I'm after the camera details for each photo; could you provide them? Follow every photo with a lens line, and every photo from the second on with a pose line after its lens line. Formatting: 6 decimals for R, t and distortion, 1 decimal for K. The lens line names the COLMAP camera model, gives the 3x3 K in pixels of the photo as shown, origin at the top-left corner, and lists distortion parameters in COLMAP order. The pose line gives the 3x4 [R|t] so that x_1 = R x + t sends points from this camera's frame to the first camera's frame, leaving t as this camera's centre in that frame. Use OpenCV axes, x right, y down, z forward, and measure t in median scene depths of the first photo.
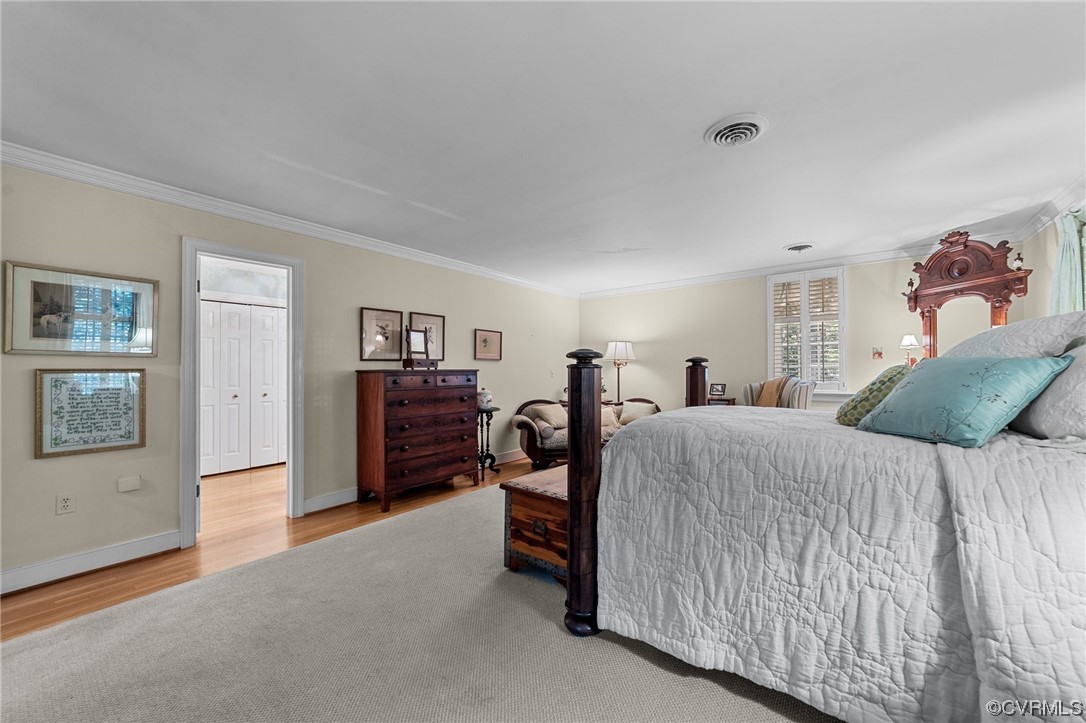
lens RADIAL K [[419.5, 0, 547.7], [0, 419.5, 368.9], [0, 0, 1]] dist [-0.016392, 0.005789]
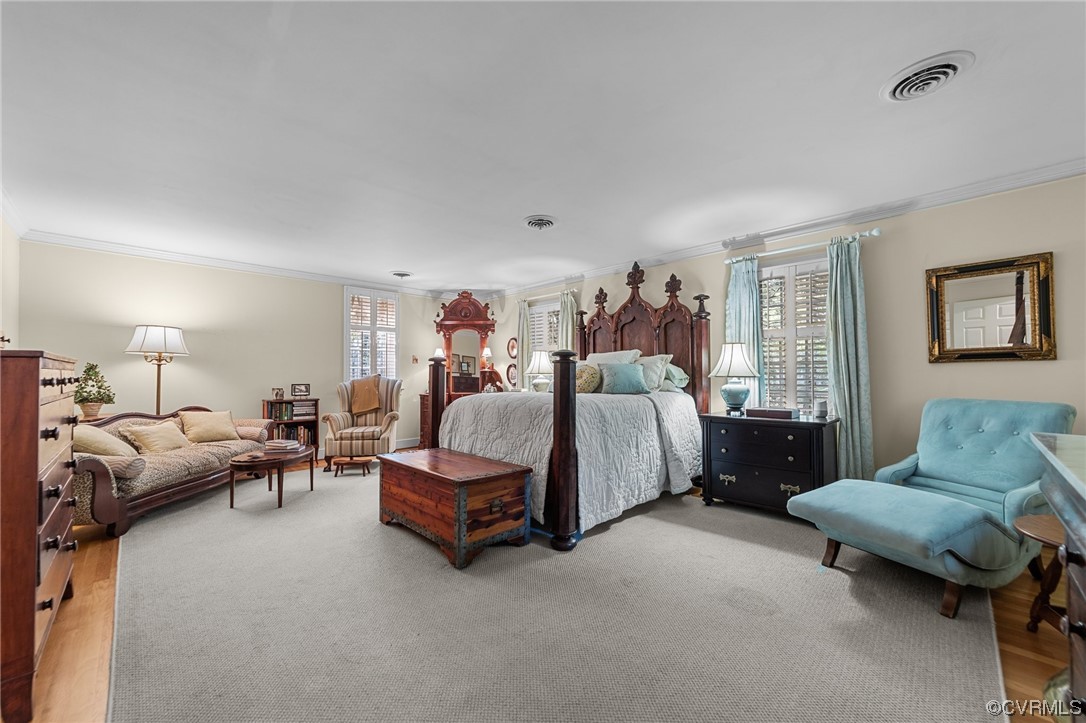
lens RADIAL K [[419.5, 0, 542.7], [0, 419.5, 366.6], [0, 0, 1]] dist [-0.016392, 0.005789]
pose [[0.124825, 0.023682, 0.991896, -0.807553], [-0.004278, 0.999719, -0.023330, 0.025972], [-0.992170, -0.001331, 0.124891, 0.537490]]
